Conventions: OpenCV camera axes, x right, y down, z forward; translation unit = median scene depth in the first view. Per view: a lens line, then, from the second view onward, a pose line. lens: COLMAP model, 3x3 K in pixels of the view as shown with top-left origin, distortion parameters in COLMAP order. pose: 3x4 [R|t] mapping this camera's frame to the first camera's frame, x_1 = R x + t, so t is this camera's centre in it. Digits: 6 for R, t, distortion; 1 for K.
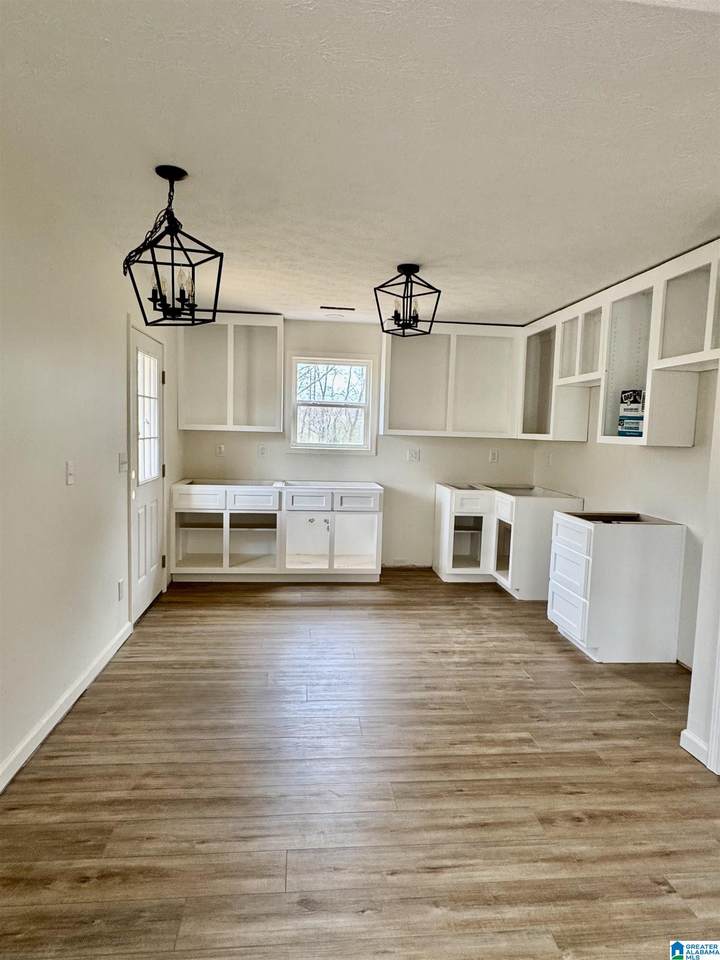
lens RADIAL K [[590.4, 0, 360.0], [0, 590.4, 480.0], [0, 0, 1]] dist [-0.042797, 0.034662]
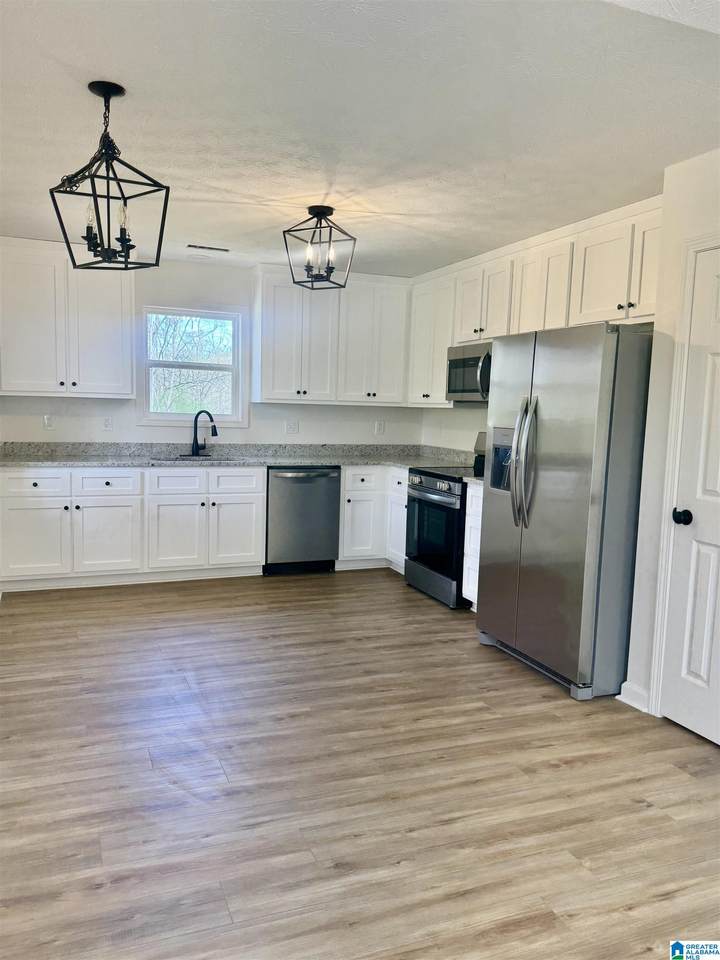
lens RADIAL K [[732.3, 0, 360.0], [0, 732.3, 480.0], [0, 0, 1]] dist [0.004381, -0.004983]
pose [[0.964081, -0.034088, 0.263413, -0.265552], [0.027603, 0.999219, 0.028282, 0.025544], [-0.264171, -0.019995, 0.964269, -0.142767]]
